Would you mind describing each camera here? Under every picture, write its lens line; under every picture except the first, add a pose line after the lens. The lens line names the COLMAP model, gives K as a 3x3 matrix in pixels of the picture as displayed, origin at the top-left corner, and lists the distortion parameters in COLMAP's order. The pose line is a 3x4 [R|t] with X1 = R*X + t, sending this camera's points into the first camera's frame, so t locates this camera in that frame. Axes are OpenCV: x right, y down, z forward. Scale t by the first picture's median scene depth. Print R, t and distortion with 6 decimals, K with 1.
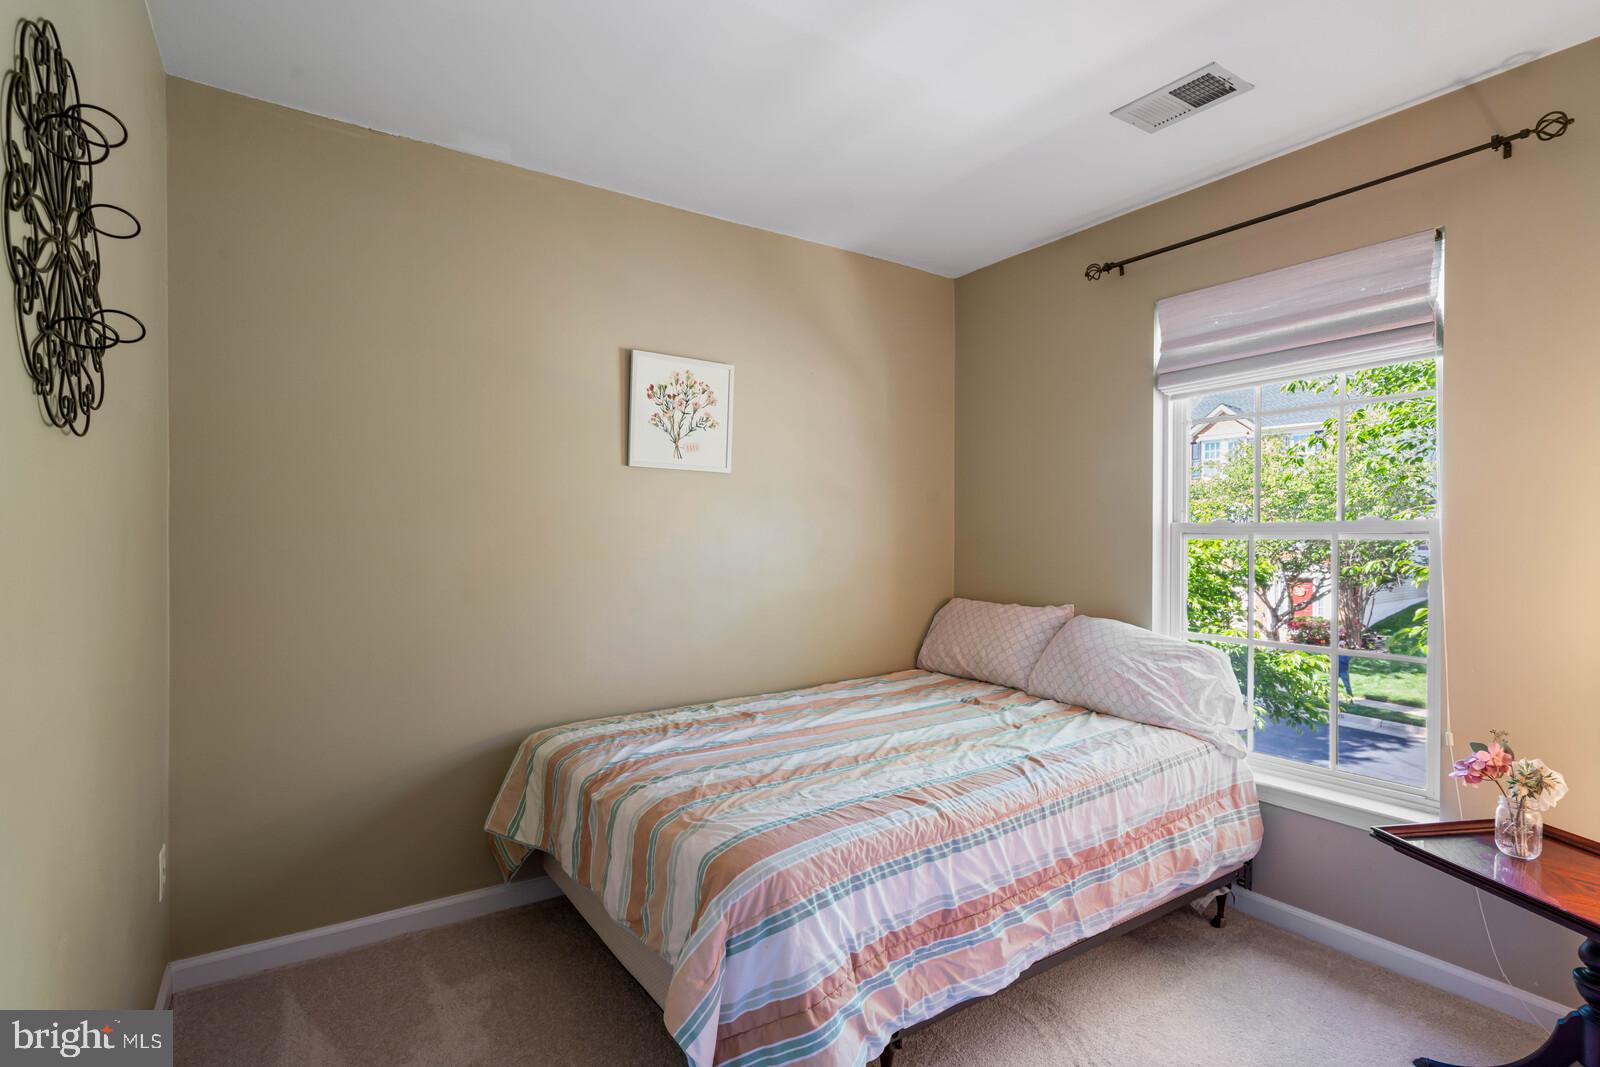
lens RADIAL K [[803.5, 0, 793.7], [0, 803.5, 536.8], [0, 0, 1]] dist [-0.002416, 0.006461]
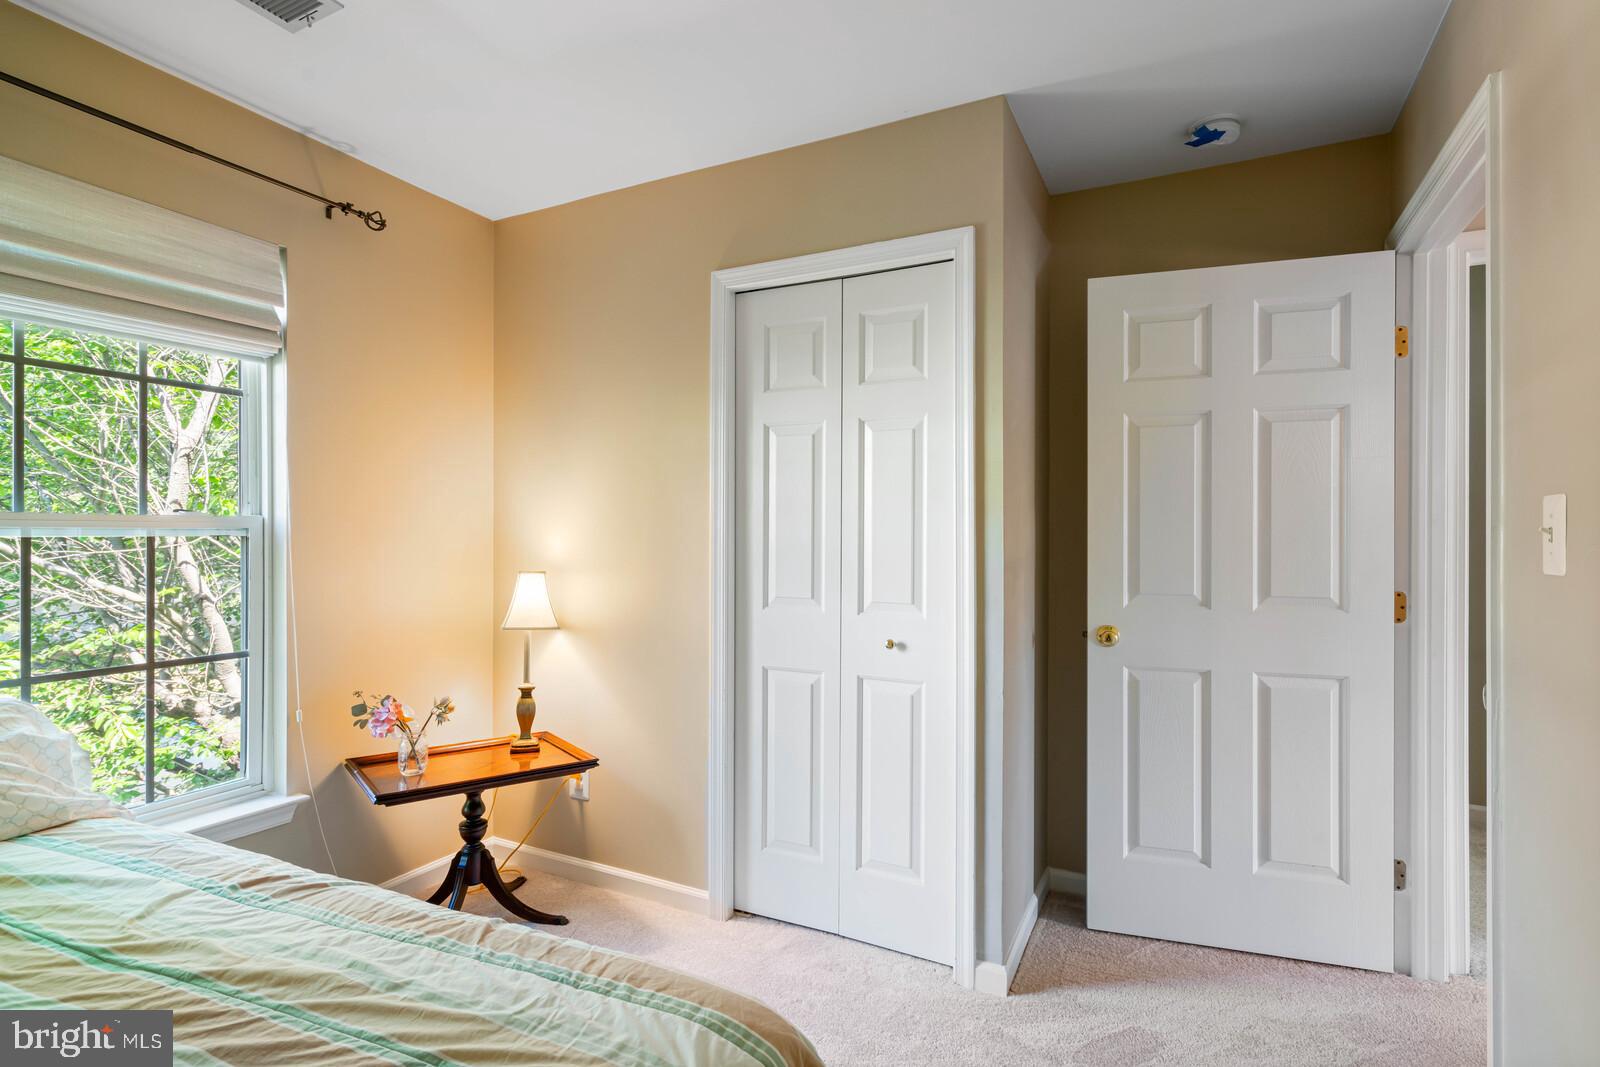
lens RADIAL K [[803.5, 0, 788.7], [0, 803.5, 531.6], [0, 0, 1]] dist [-0.002416, 0.006461]
pose [[-0.498985, -0.004186, 0.866601, -0.475009], [-0.006921, 0.999976, 0.000845, -0.007706], [-0.866583, -0.005576, -0.499001, 0.952054]]
